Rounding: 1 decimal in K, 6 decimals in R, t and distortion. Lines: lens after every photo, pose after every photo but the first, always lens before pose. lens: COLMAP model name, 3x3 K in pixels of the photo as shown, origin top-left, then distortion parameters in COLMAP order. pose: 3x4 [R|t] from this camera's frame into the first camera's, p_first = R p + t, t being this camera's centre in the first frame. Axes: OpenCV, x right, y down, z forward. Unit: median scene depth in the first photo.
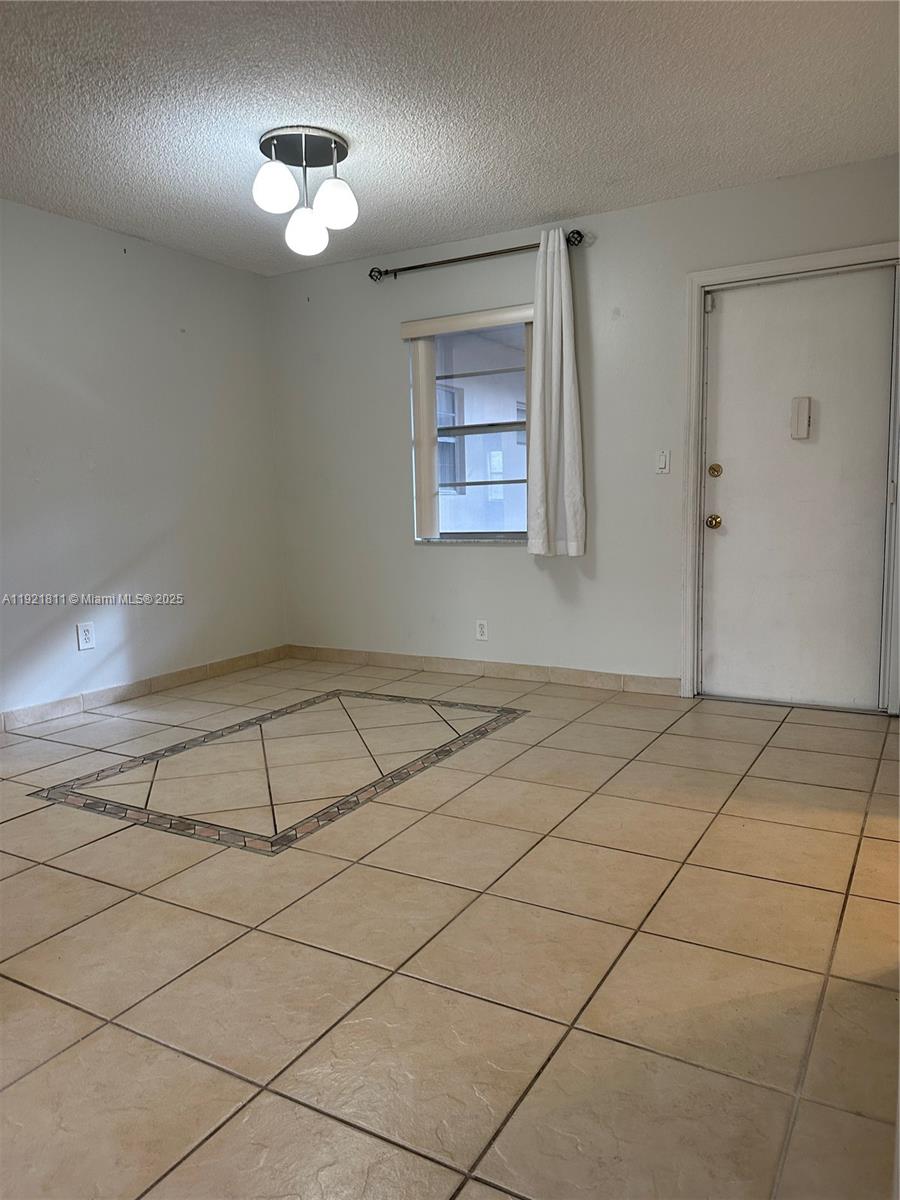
lens RADIAL K [[839.1, 0, 450.0], [0, 839.1, 600.0], [0, 0, 1]] dist [0.084822, -0.106709]
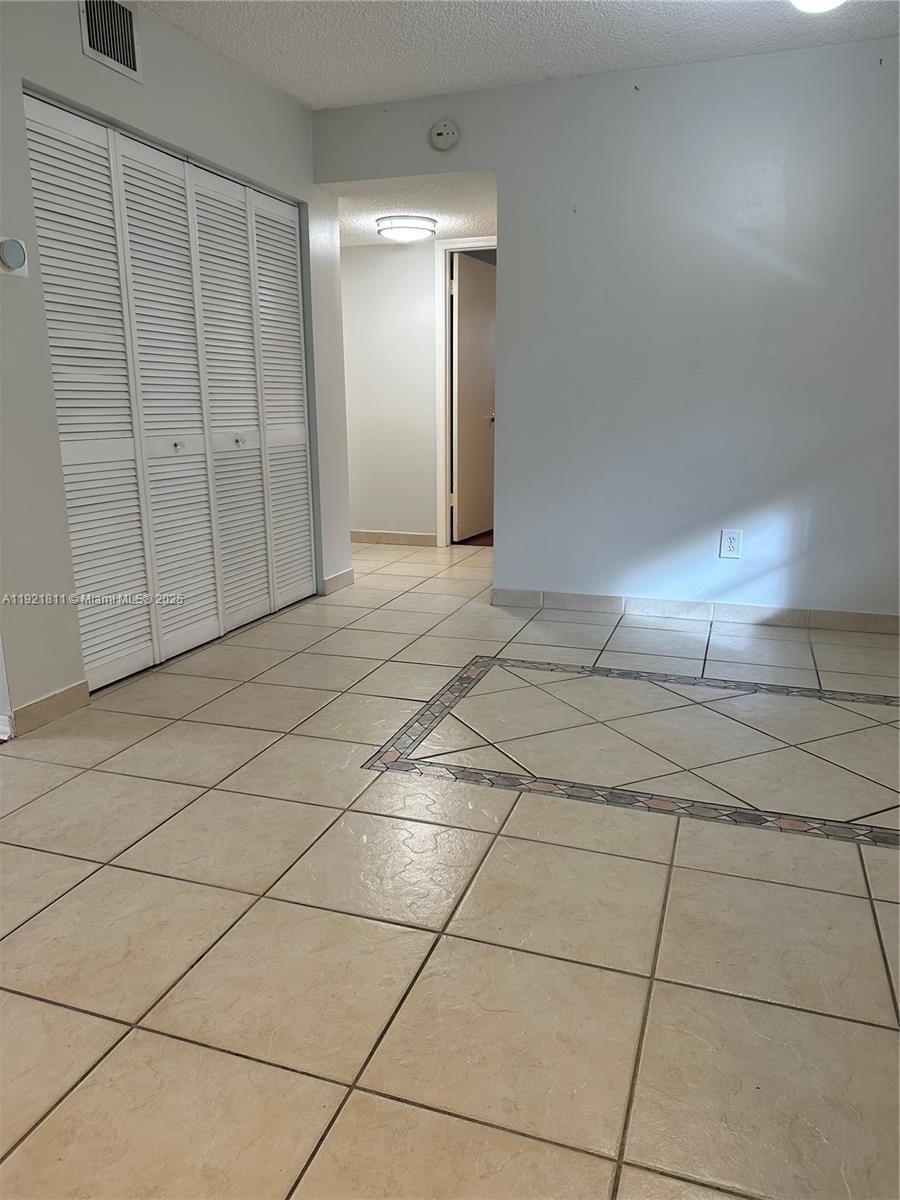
lens RADIAL K [[839.1, 0, 450.0], [0, 839.1, 600.0], [0, 0, 1]] dist [0.084822, -0.106709]
pose [[0.189982, 0.251780, -0.948954, 0.536310], [-0.118671, 0.965360, 0.232374, -0.101310], [0.974589, 0.068466, 0.213280, 0.669010]]
